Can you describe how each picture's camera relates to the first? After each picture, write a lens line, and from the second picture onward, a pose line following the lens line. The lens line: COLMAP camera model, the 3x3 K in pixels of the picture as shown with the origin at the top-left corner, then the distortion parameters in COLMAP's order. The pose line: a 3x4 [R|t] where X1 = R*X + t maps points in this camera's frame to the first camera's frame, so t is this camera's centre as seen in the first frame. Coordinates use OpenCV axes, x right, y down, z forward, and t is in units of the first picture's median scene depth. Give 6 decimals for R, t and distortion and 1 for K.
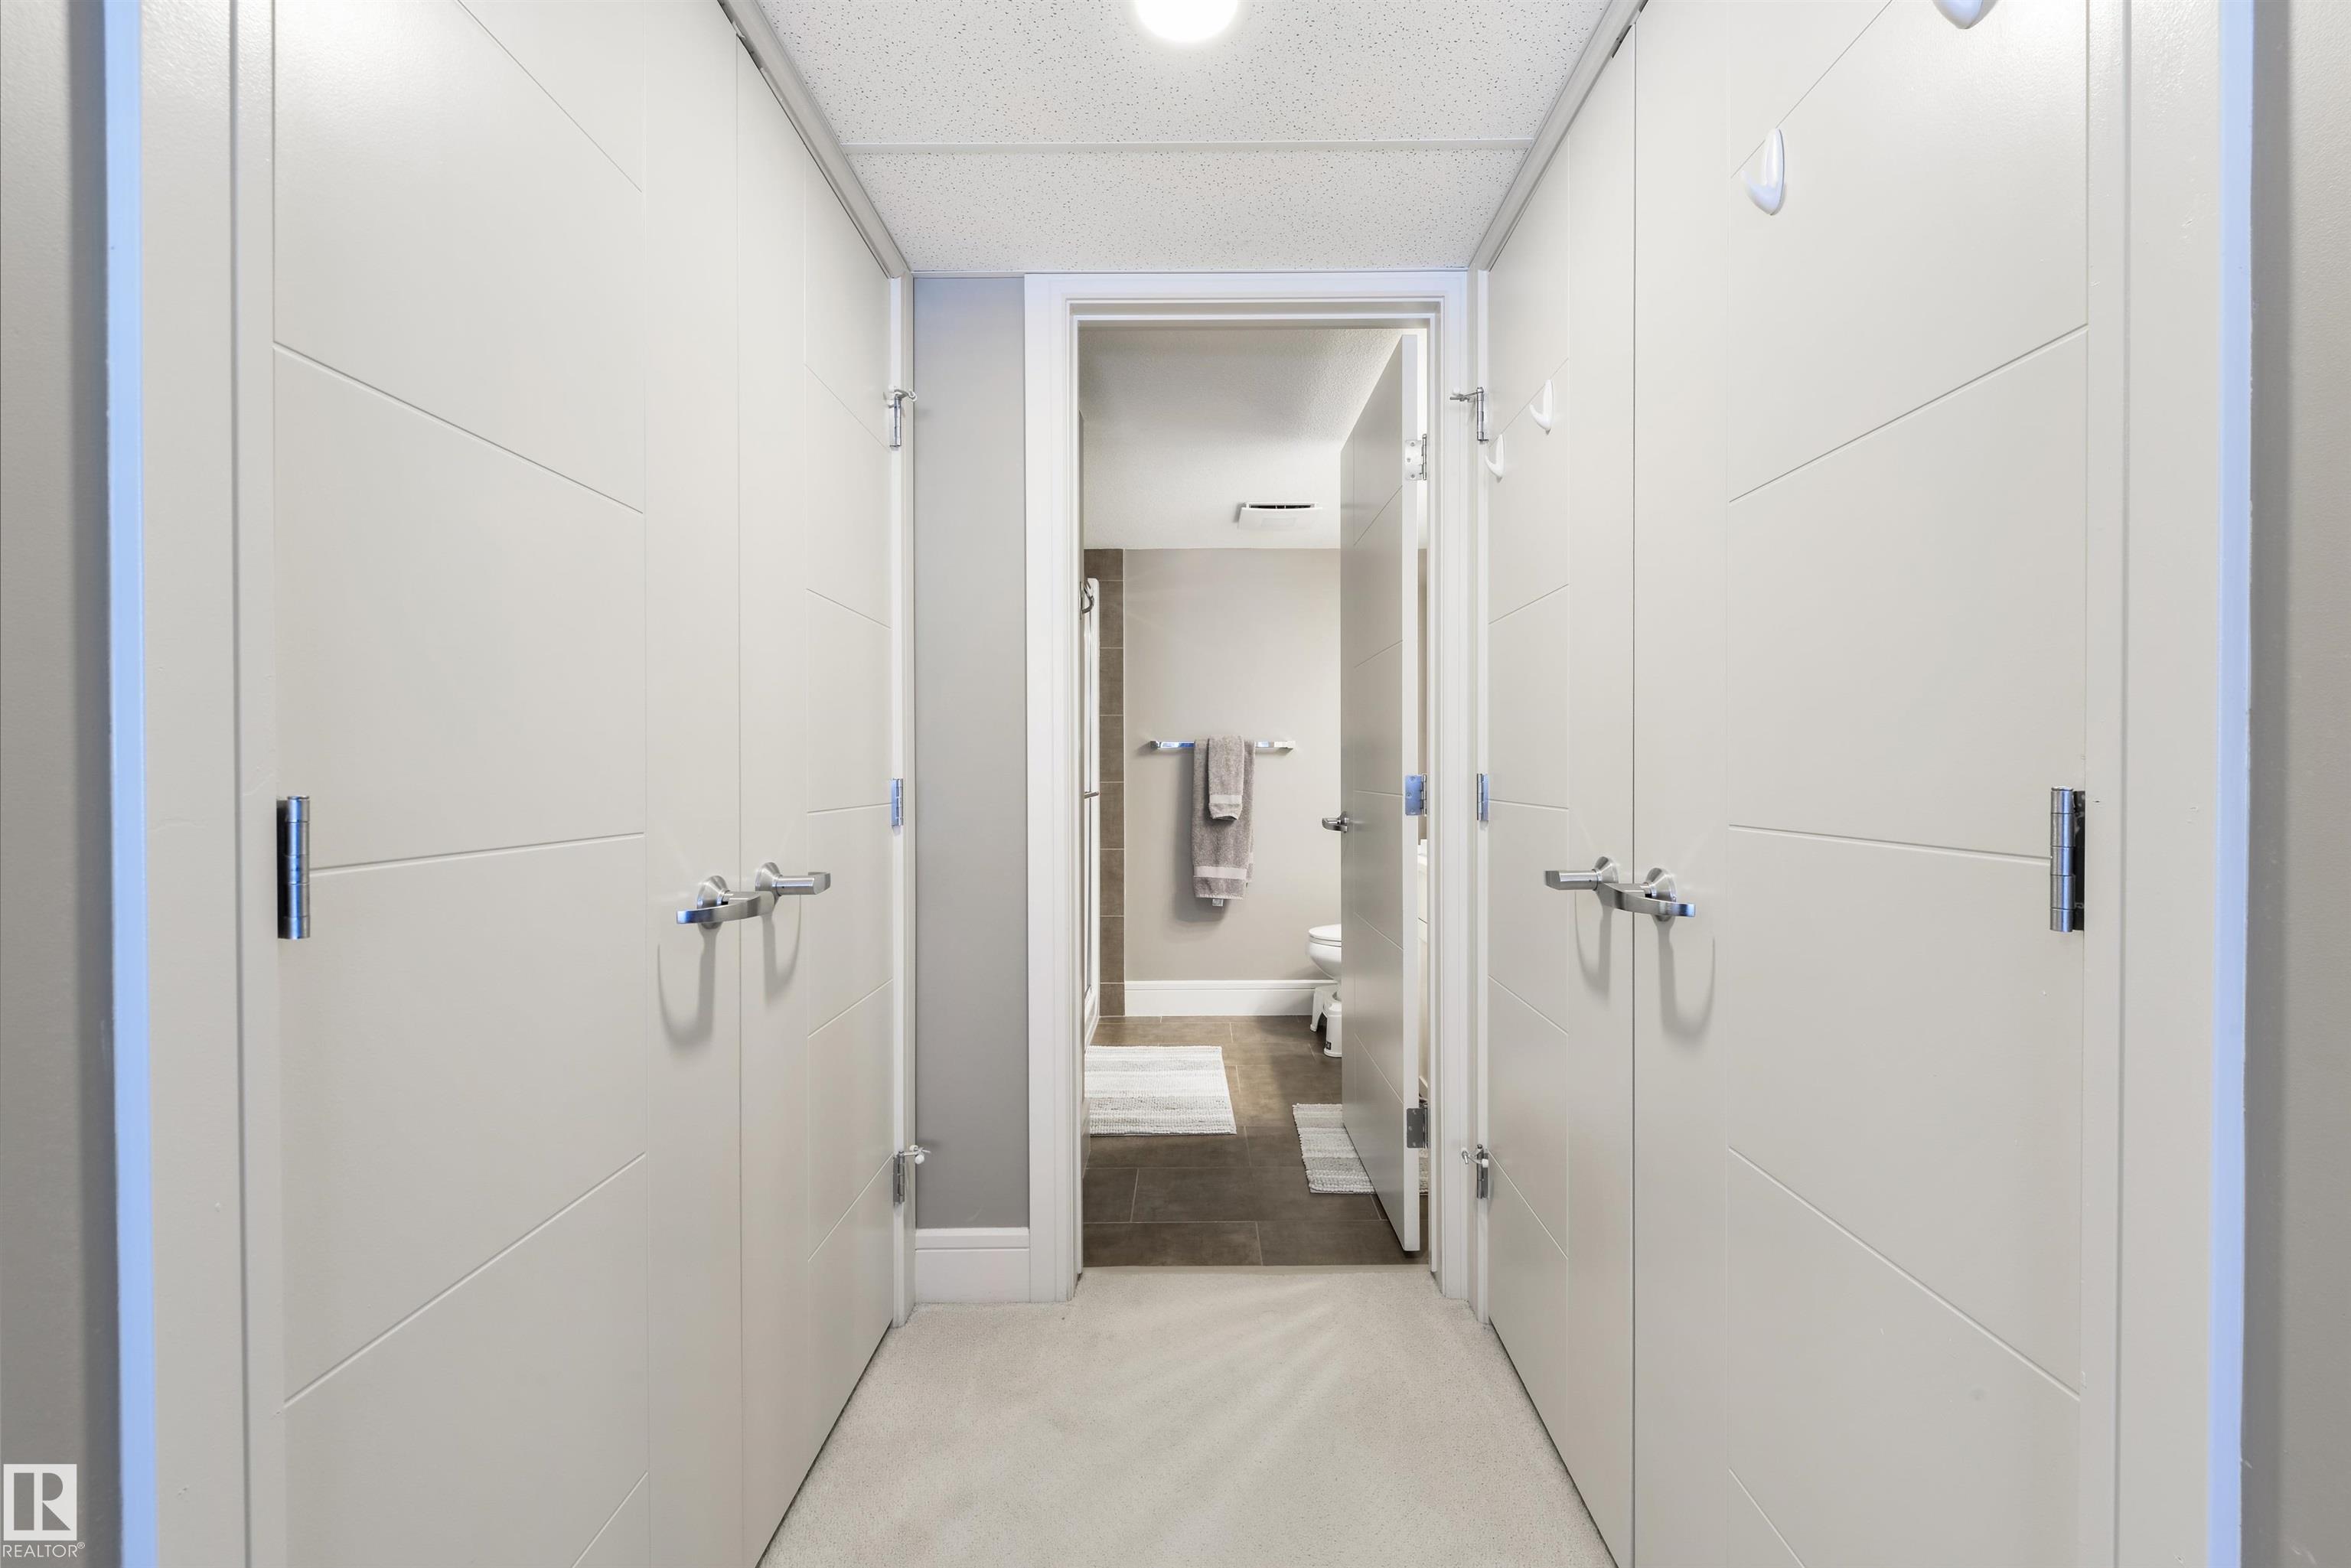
lens RADIAL K [[922.7, 0, 1176.0], [0, 922.7, 777.1], [0, 0, 1]] dist [0.005654, -0.000535]
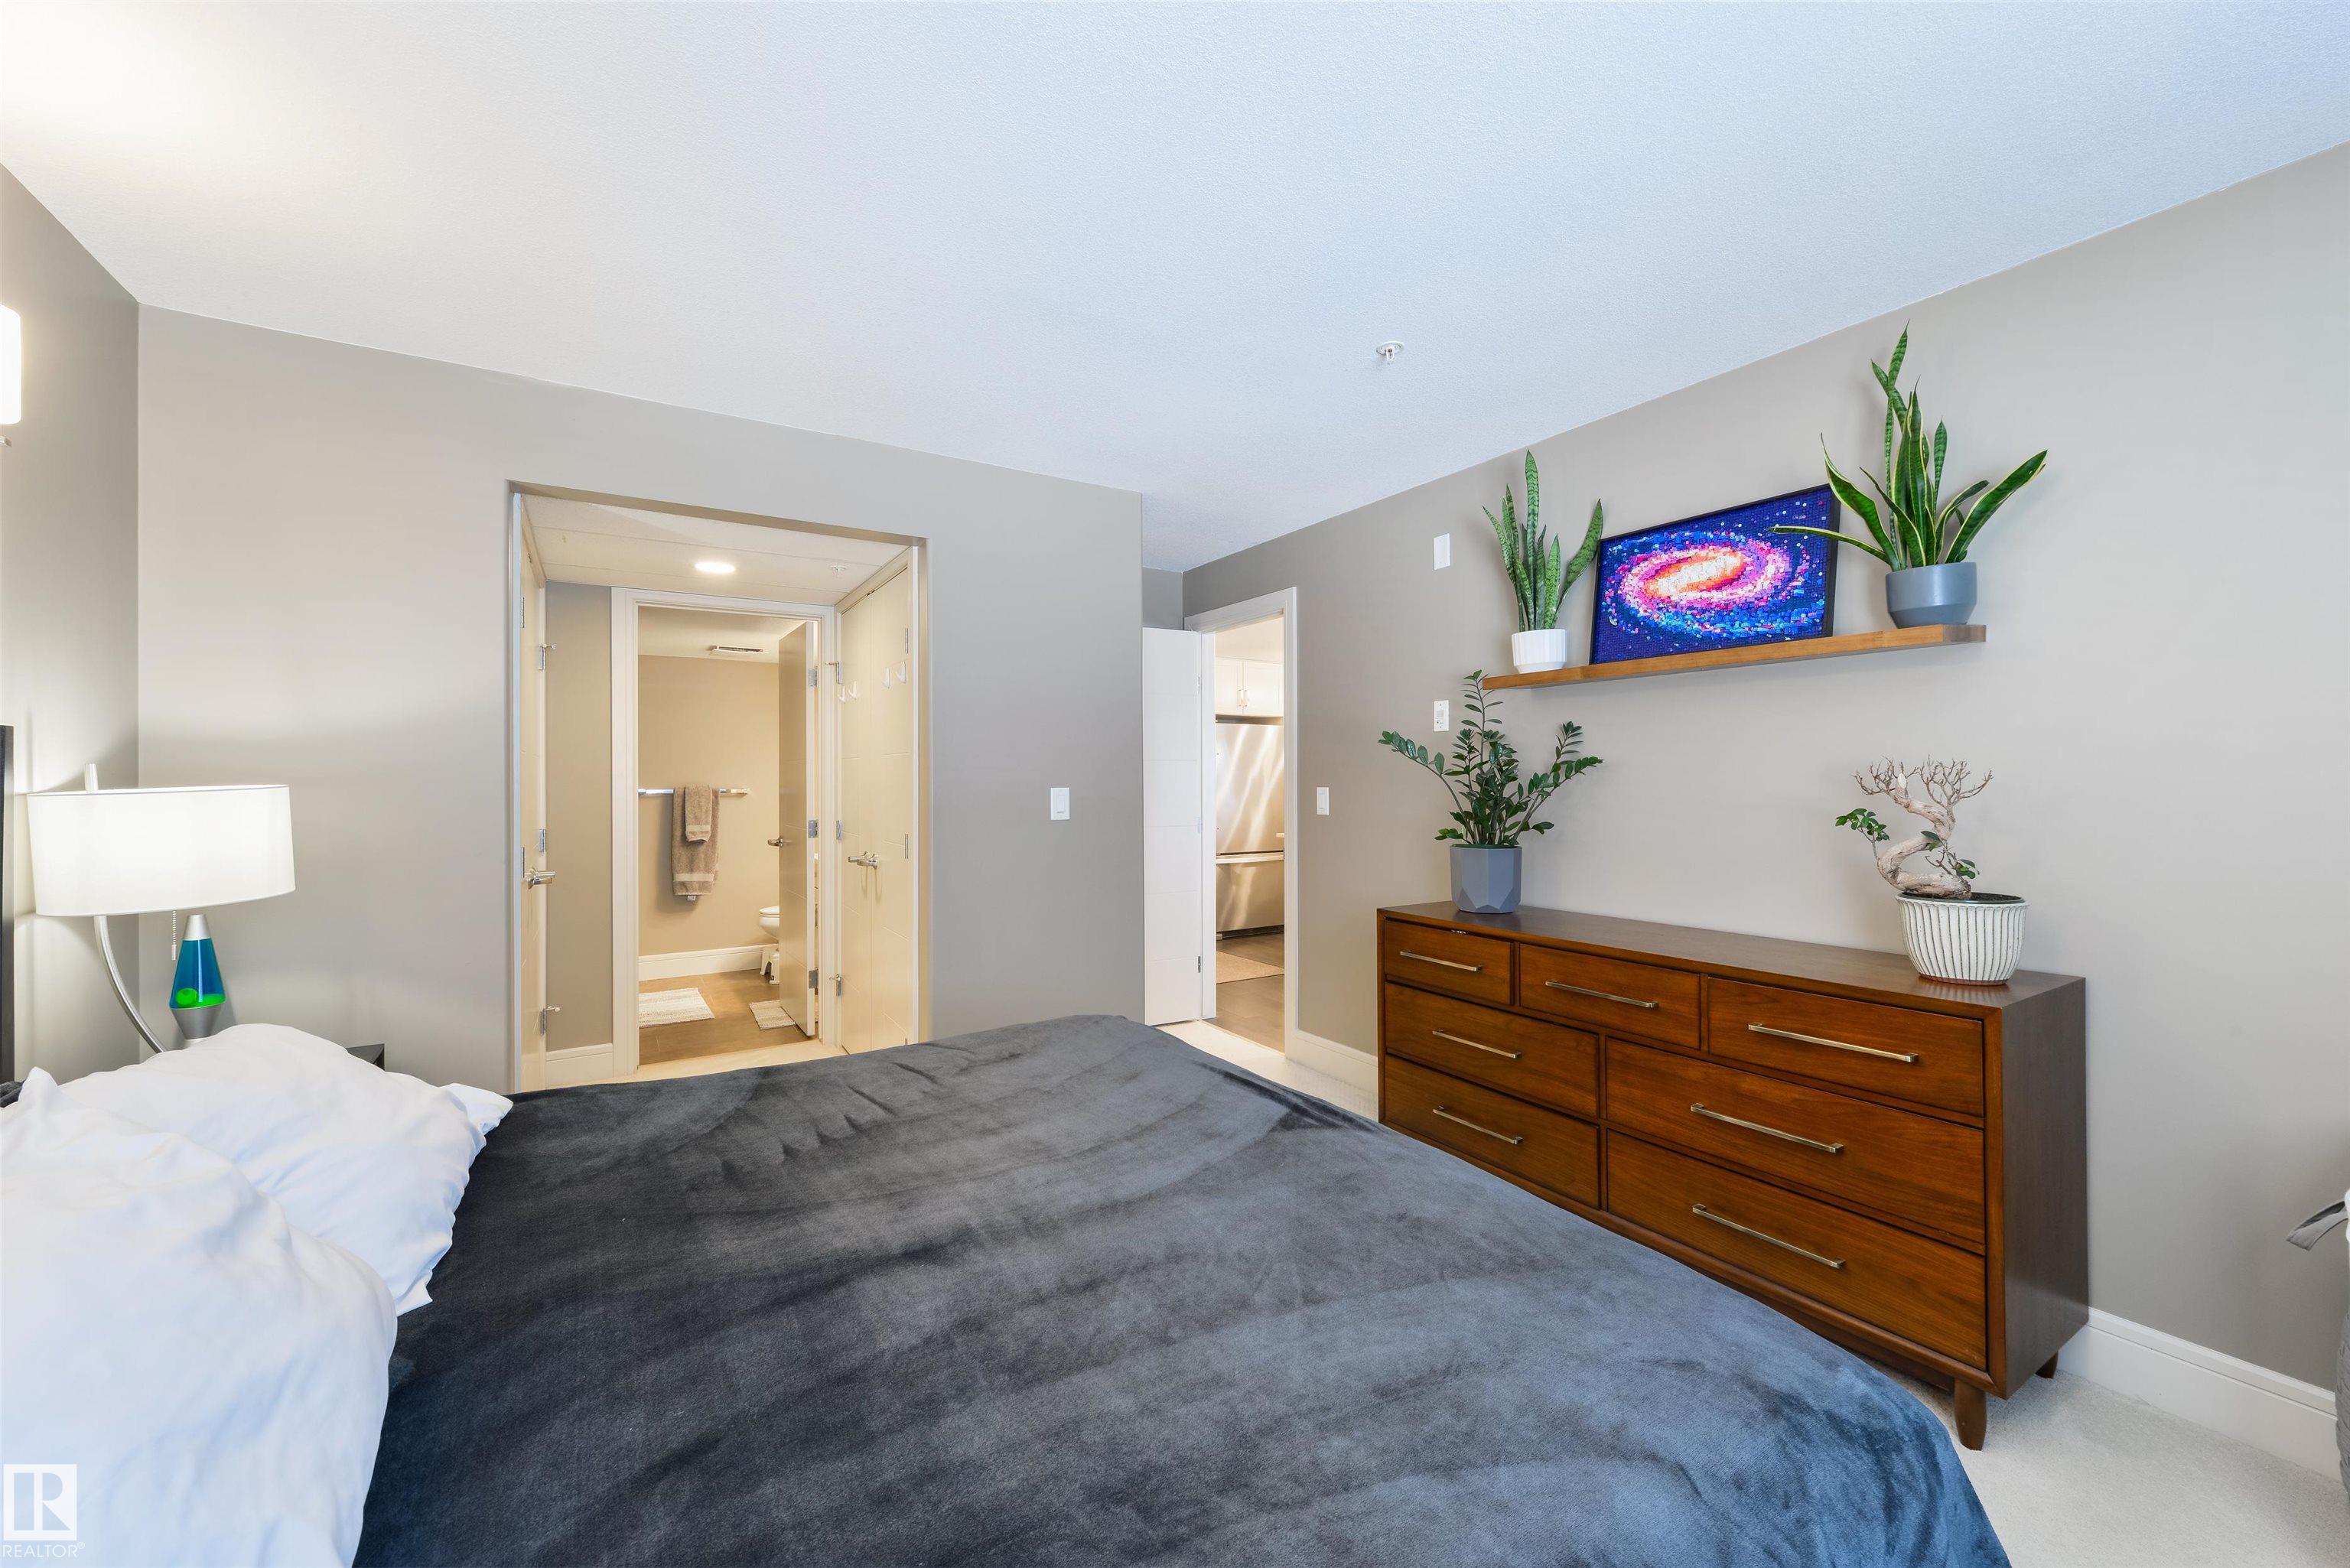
lens RADIAL K [[922.3, 0, 1181.3], [0, 922.3, 781.9], [0, 0, 1]] dist [0.005654, -0.000535]
pose [[0.839289, 0.000413, 0.543686, -0.102430], [0.004079, 0.999967, -0.007056, -0.036985], [-0.543671, 0.008139, 0.839259, -0.678704]]
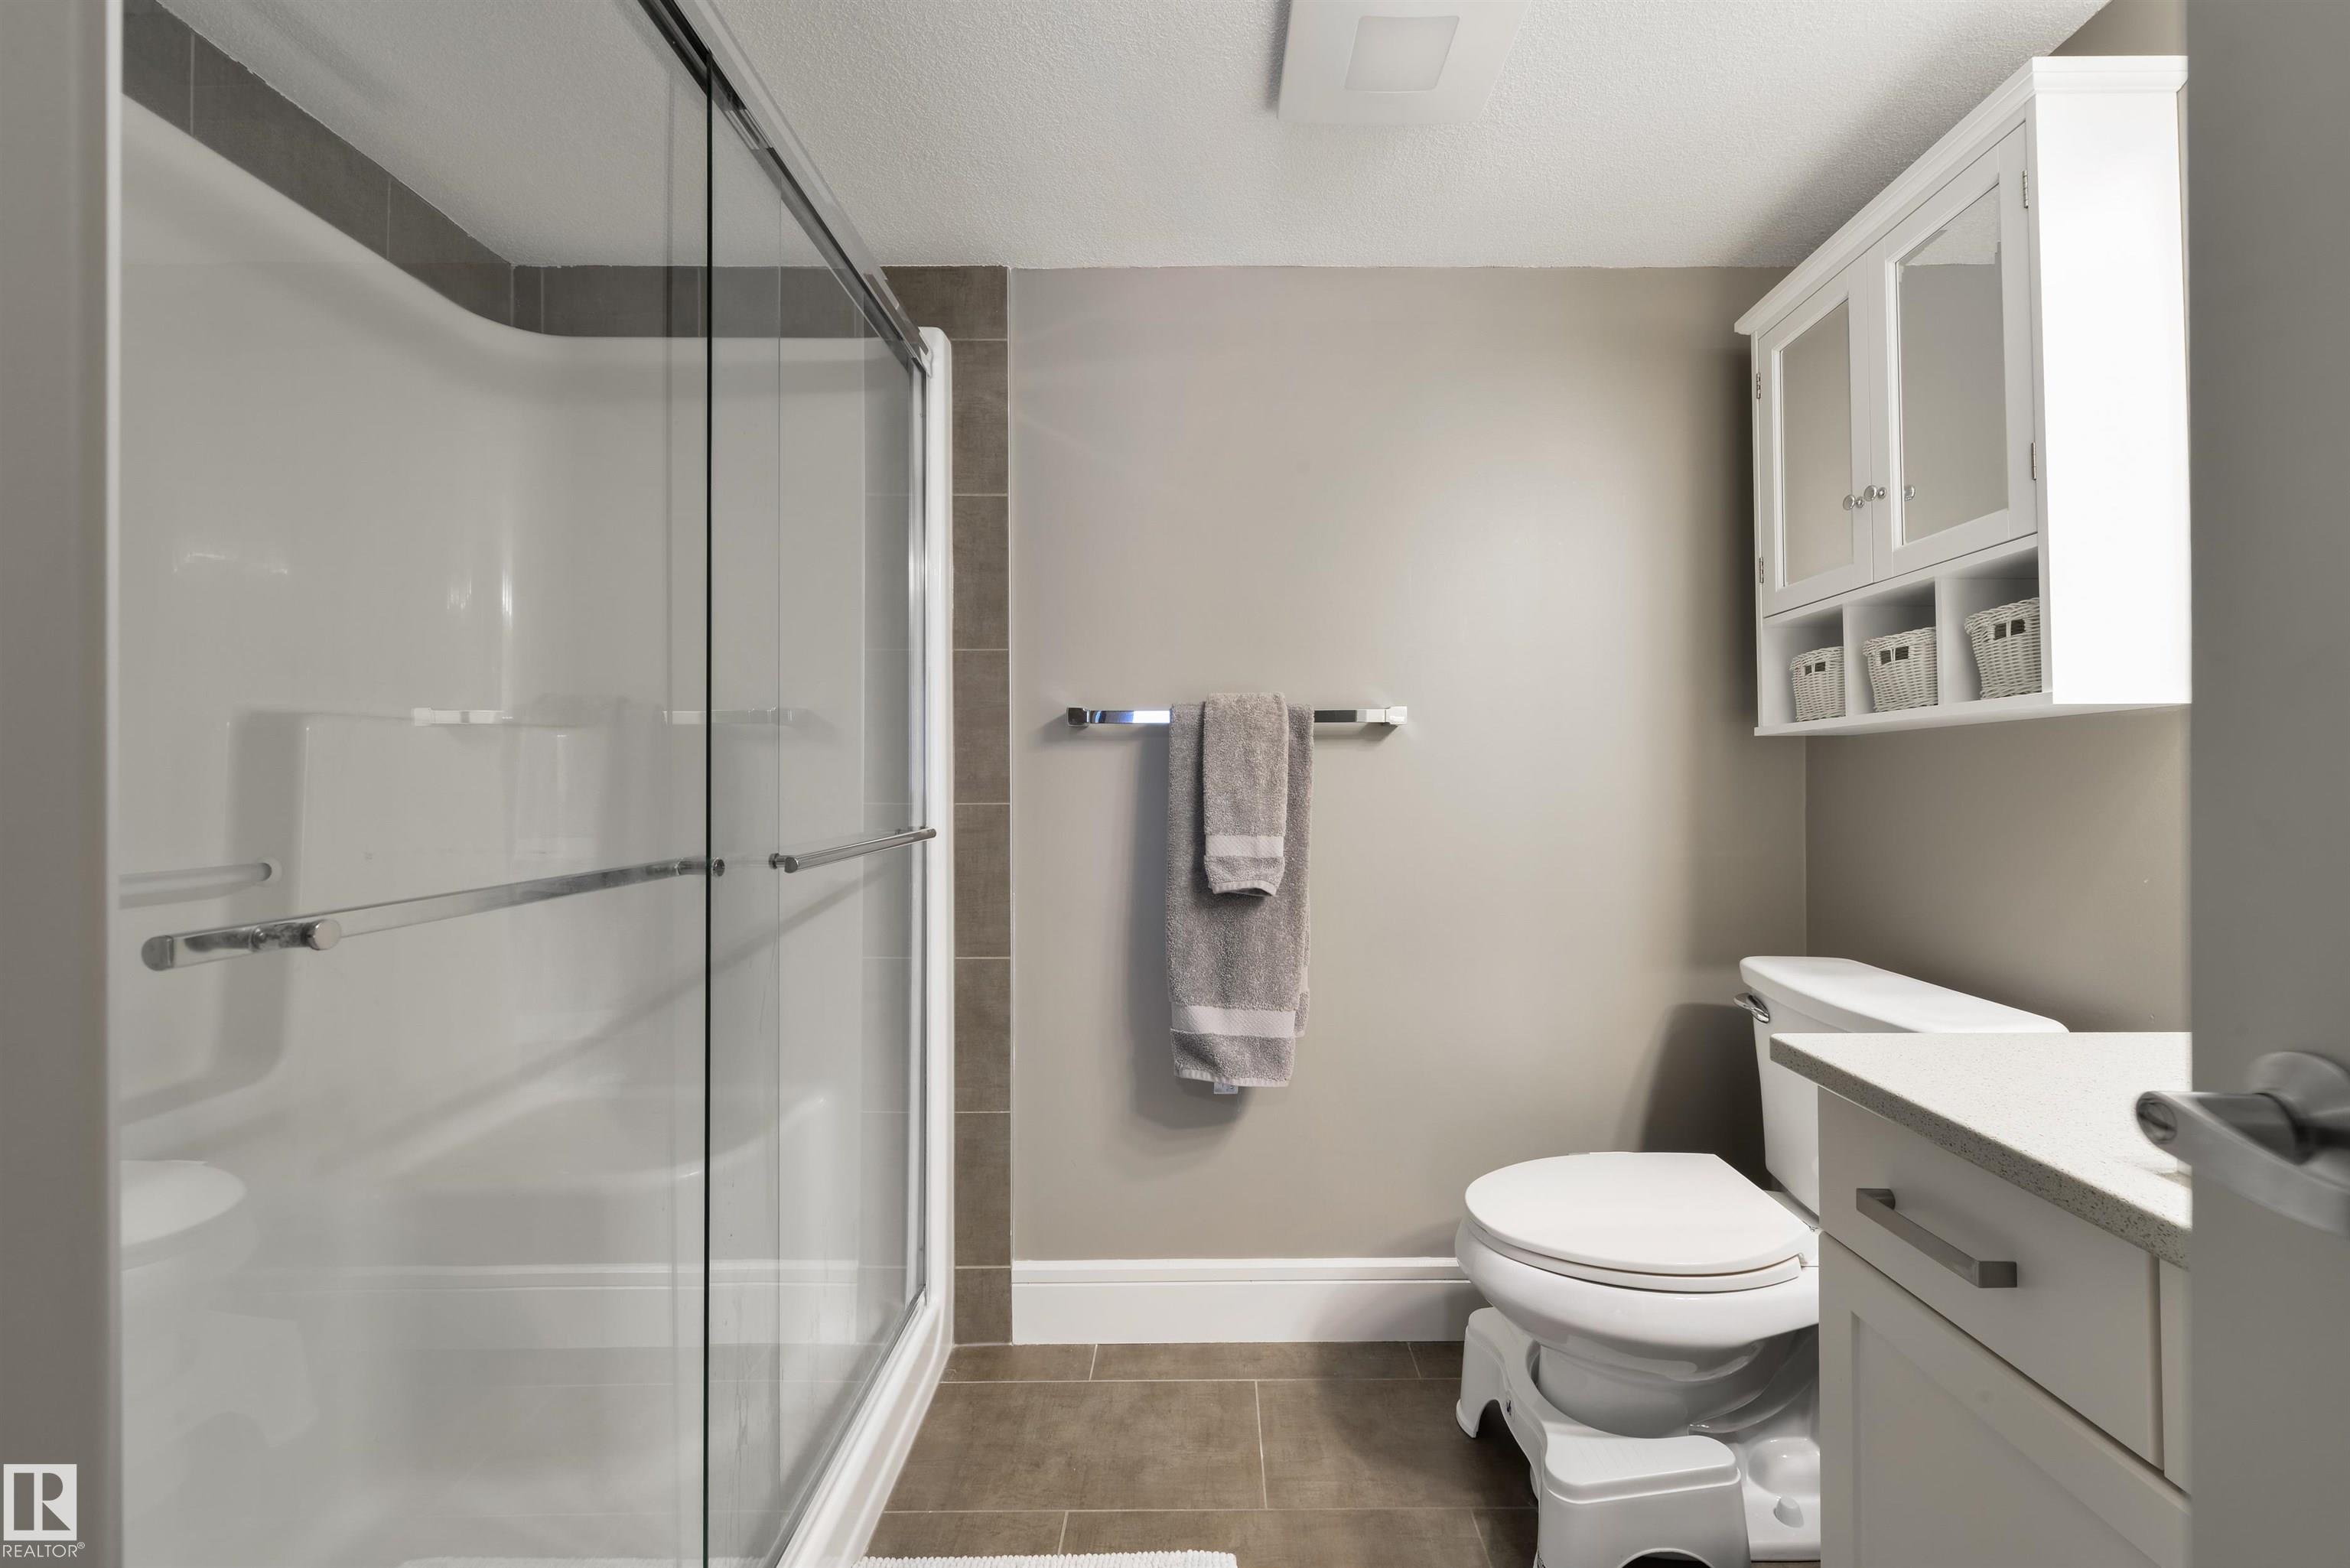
lens RADIAL K [[922.3, 0, 1184.2], [0, 922.3, 763.5], [0, 0, 1]] dist [0.005654, -0.000535]
pose [[0.999976, -0.002158, 0.006557, 0.023272], [0.002204, 0.999972, -0.007142, -0.010419], [-0.006541, 0.007156, 0.999953, 0.578698]]
